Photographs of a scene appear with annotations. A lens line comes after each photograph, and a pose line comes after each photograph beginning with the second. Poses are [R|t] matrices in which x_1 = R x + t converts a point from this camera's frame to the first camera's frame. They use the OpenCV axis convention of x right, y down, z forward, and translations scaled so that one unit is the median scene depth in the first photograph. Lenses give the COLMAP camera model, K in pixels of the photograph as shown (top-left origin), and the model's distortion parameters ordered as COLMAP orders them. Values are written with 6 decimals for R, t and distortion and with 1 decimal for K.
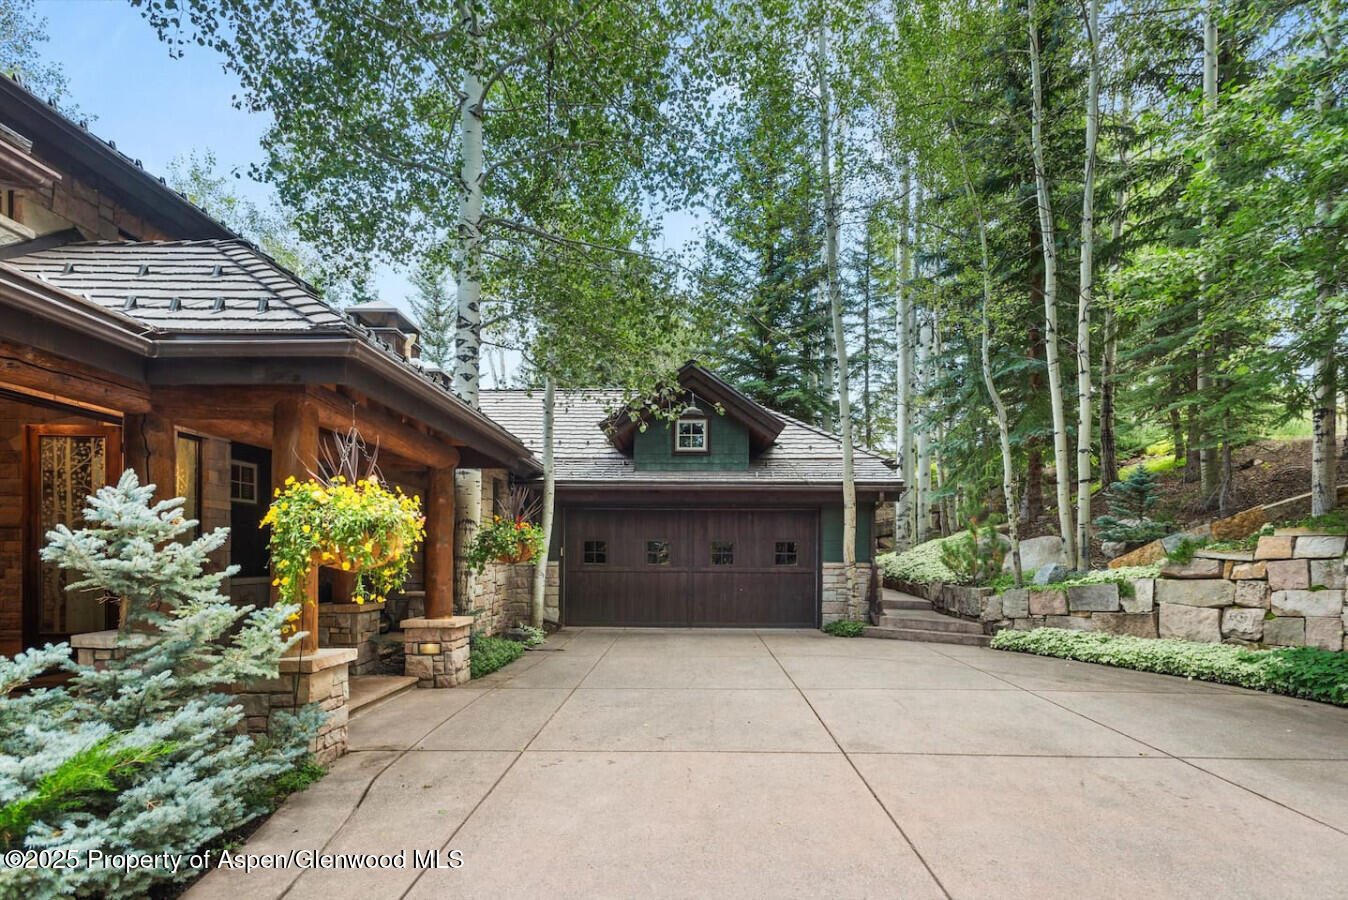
lens RADIAL K [[699.3, 0, 673.9], [0, 699.3, 555.5], [0, 0, 1]] dist [0.021098, 0.000180]
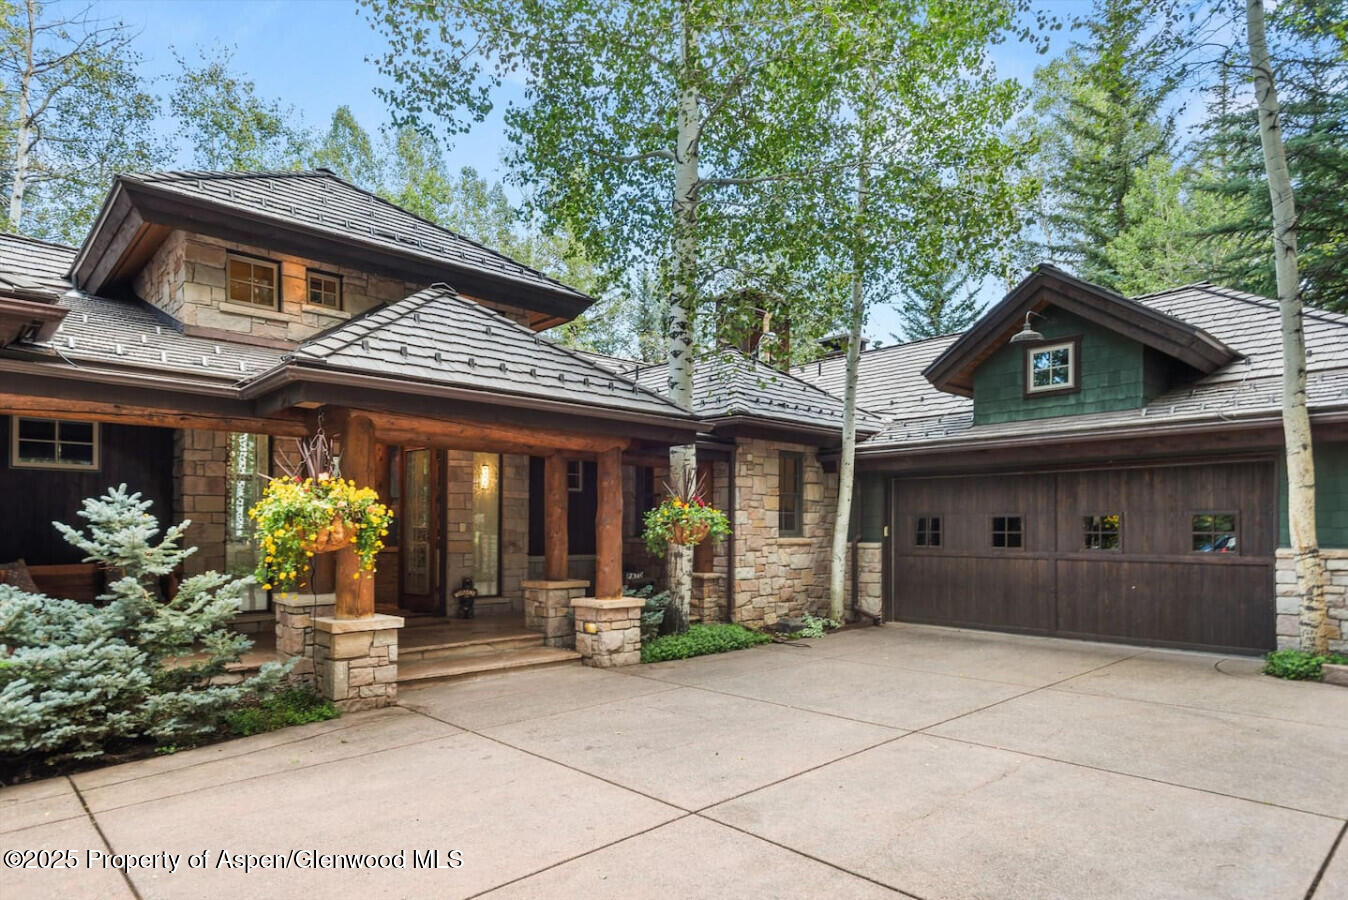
lens RADIAL K [[771.8, 0, 674.9], [0, 771.8, 526.9], [0, 0, 1]] dist [0.015980, -0.000278]
pose [[0.700013, -0.008091, -0.714084, 0.348912], [0.001228, 0.999948, -0.010127, -0.002071], [0.714129, 0.006212, 0.699986, 0.188290]]
